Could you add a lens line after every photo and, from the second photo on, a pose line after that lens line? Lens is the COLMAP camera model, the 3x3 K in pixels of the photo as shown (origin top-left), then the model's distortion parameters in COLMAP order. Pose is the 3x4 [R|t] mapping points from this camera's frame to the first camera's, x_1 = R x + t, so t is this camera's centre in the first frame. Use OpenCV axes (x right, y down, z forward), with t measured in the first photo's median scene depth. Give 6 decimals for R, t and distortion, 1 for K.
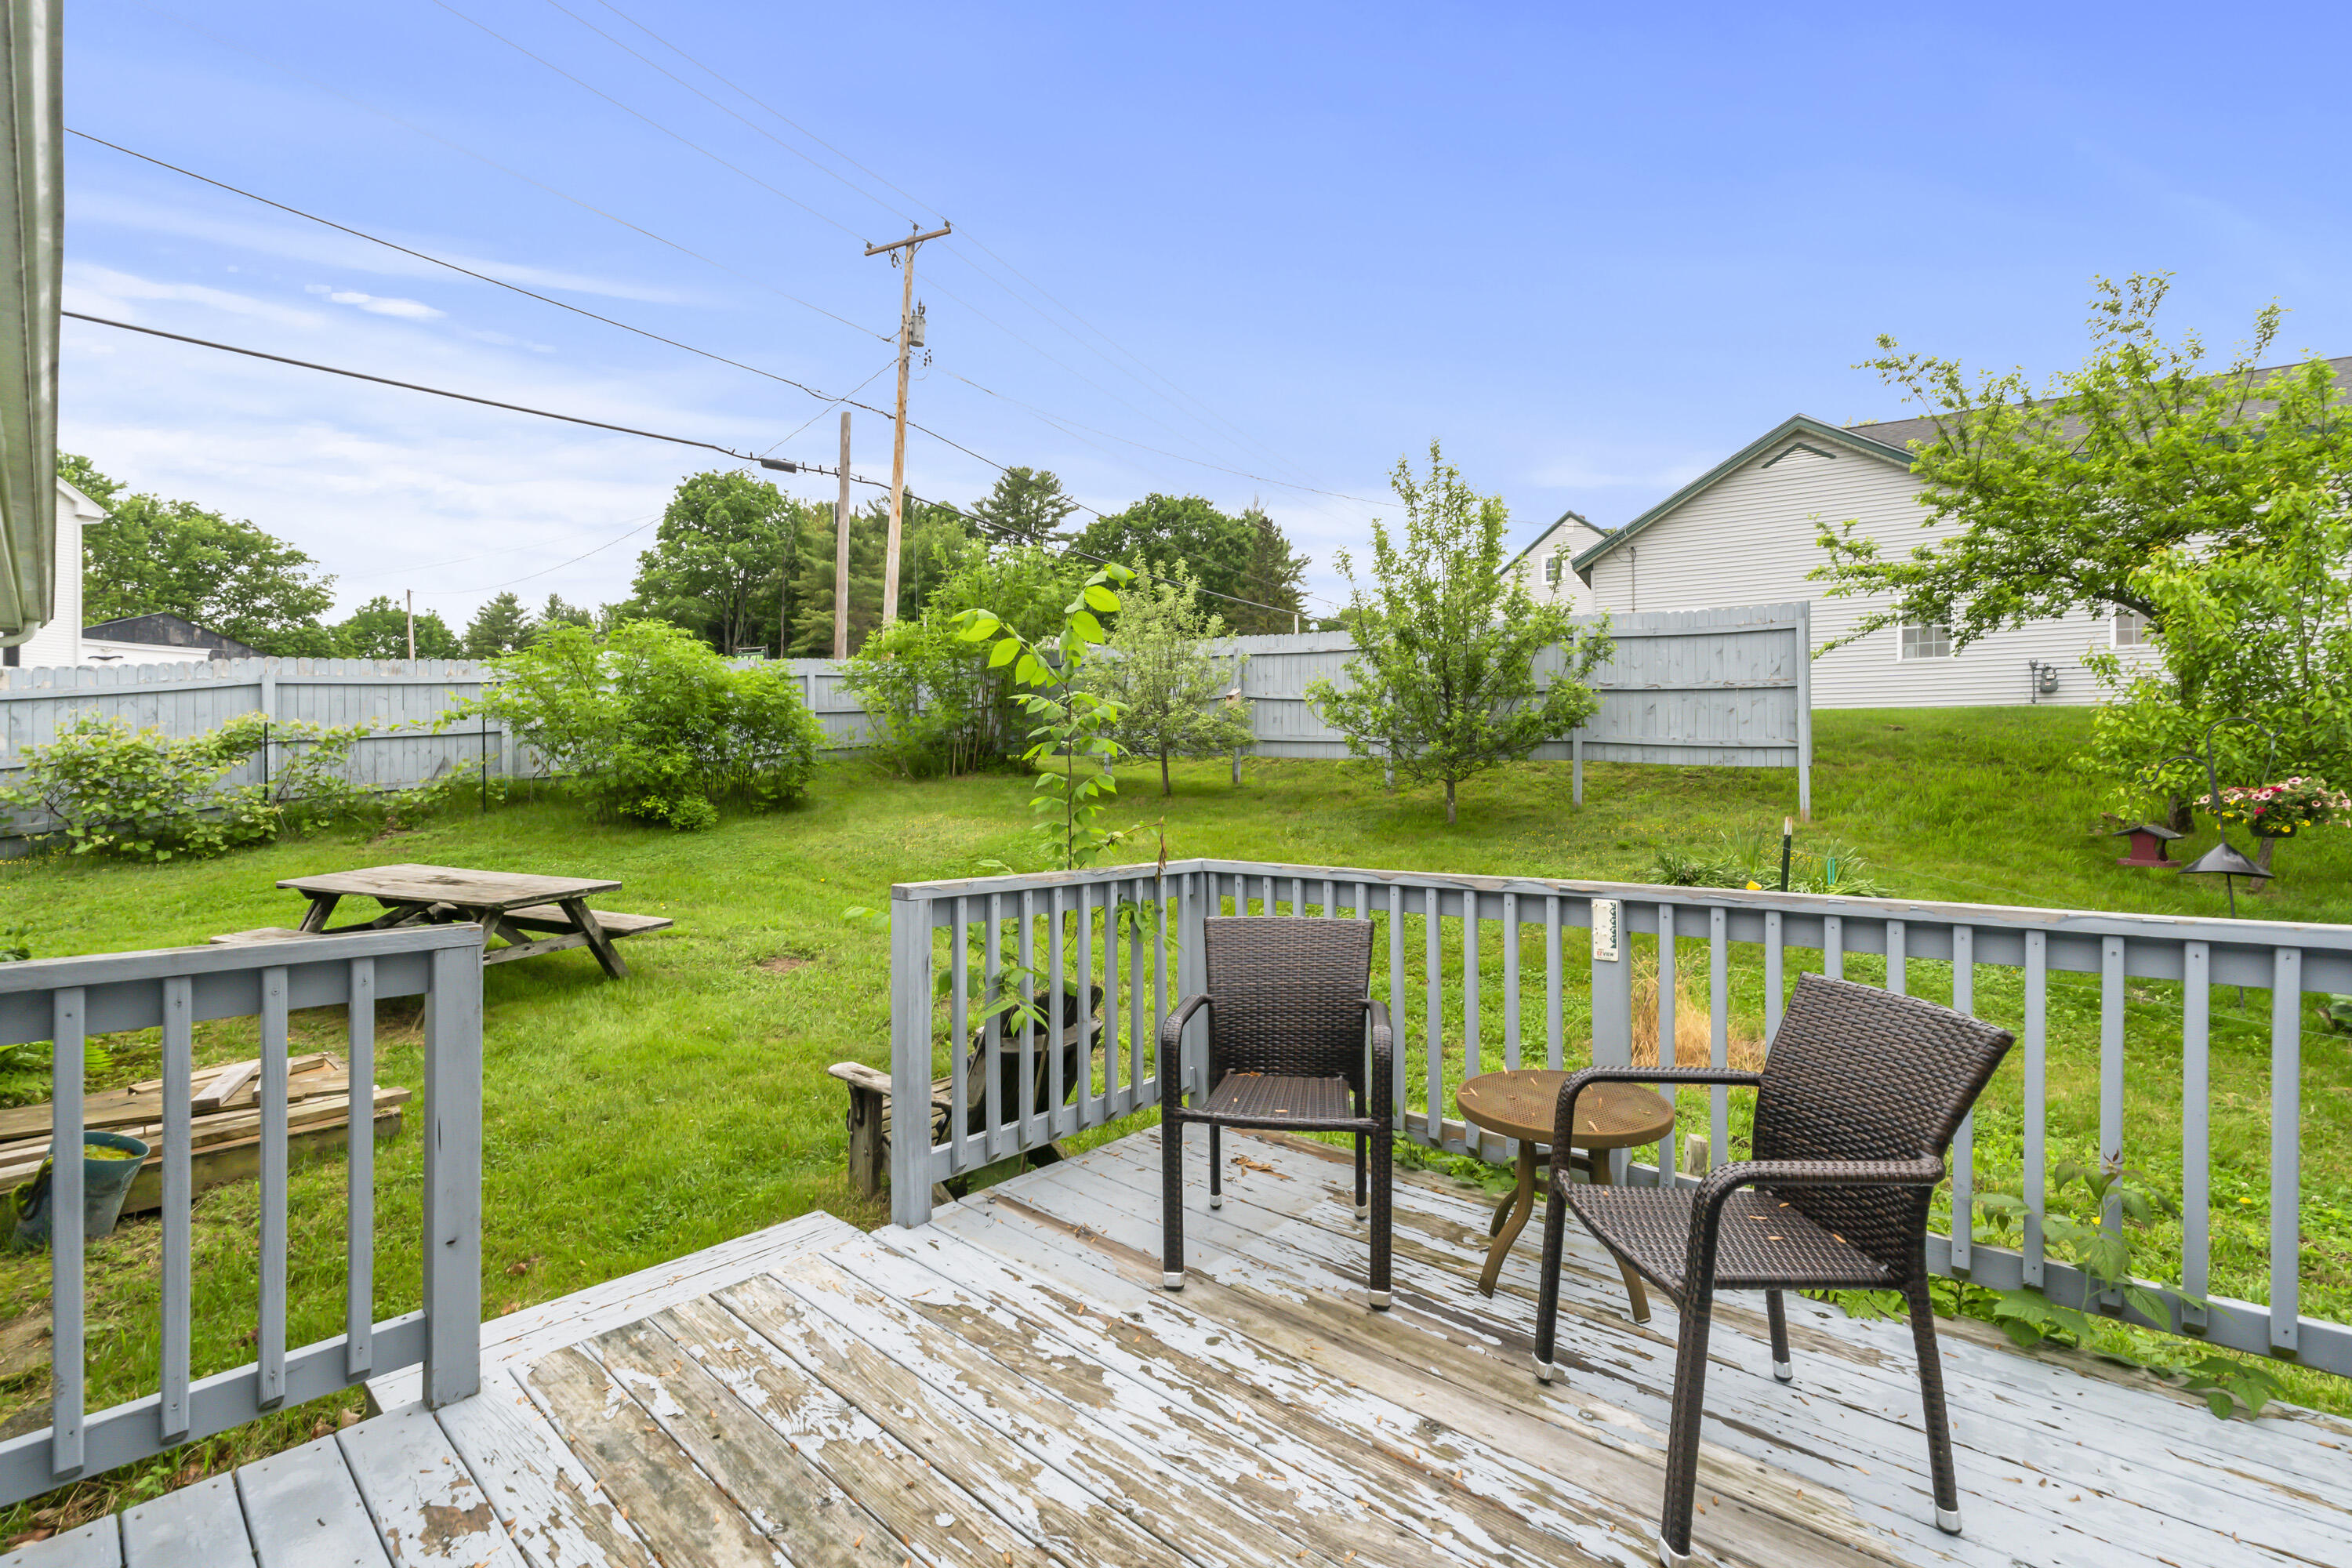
lens RADIAL K [[988.6, 0, 1165.3], [0, 988.6, 790.8], [0, 0, 1]] dist [-0.007392, -0.000676]
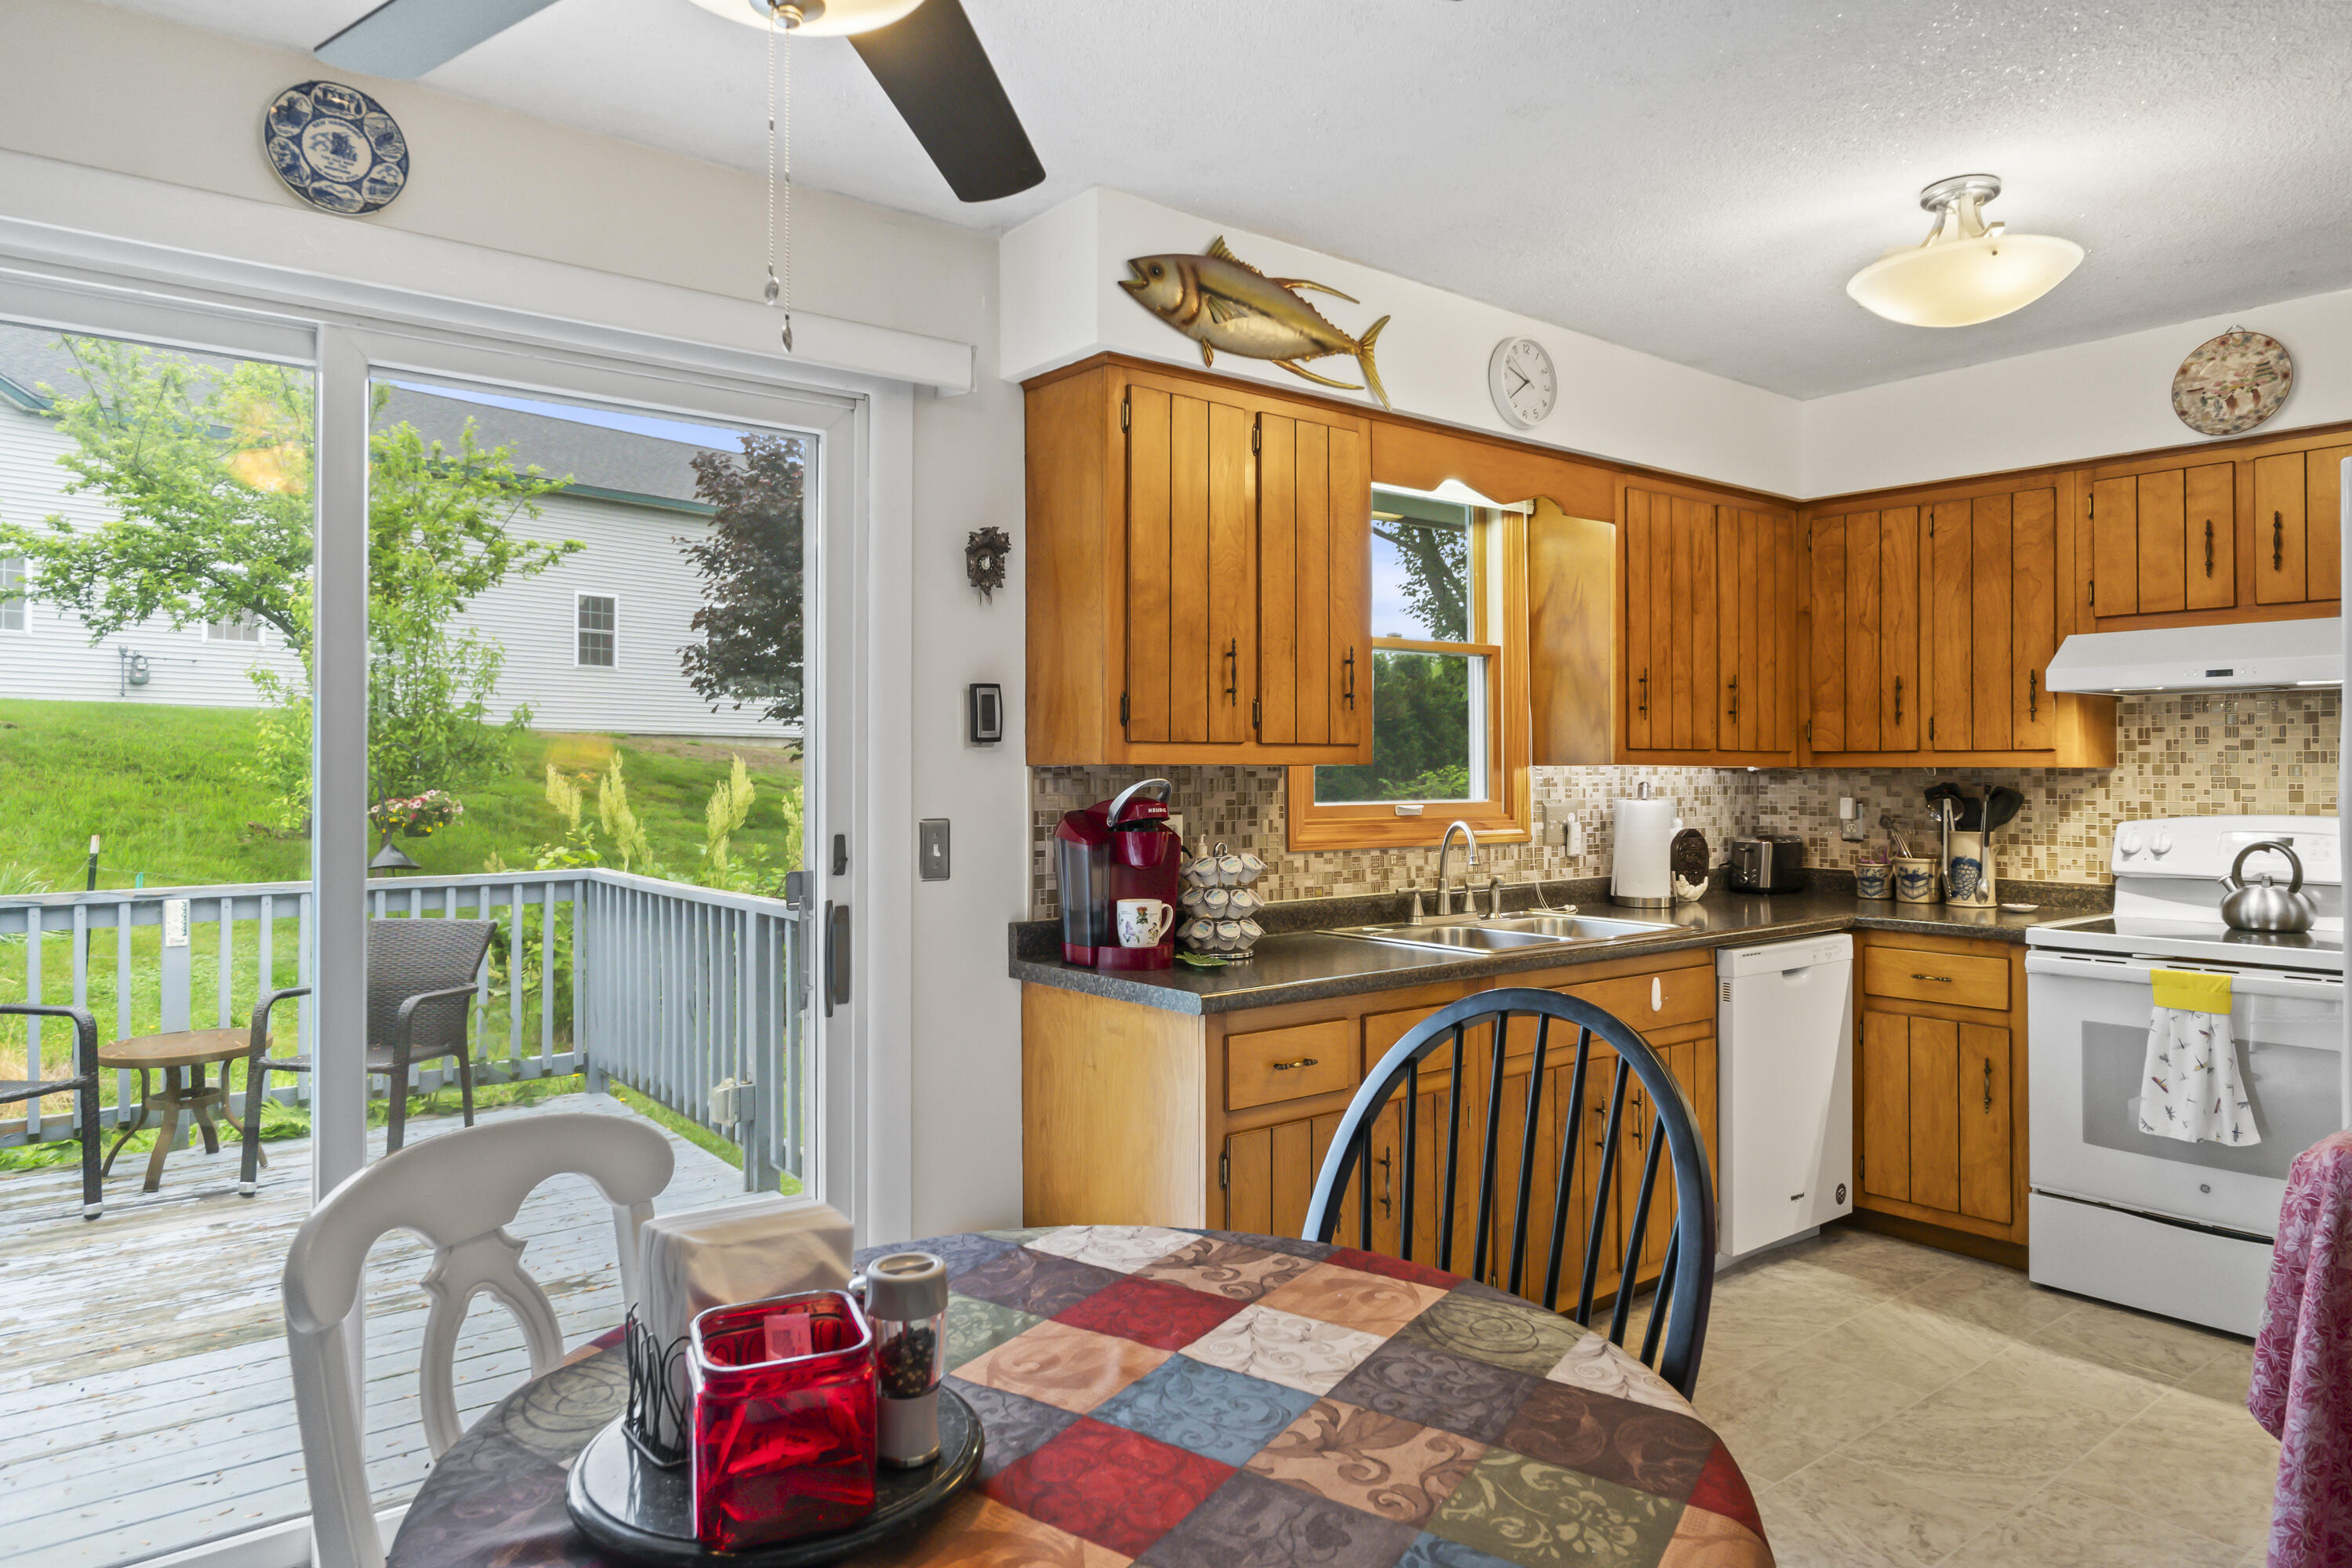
lens RADIAL K [[1443.4, 0, 1171.5], [0, 1443.4, 755.3], [0, 0, 1]] dist [-0.006973, 0.004847]
pose [[0.165908, 0.014656, 0.986032, -0.347246], [0.012506, 0.999778, -0.016965, -0.009325], [-0.986062, 0.015146, 0.165688, -0.177467]]
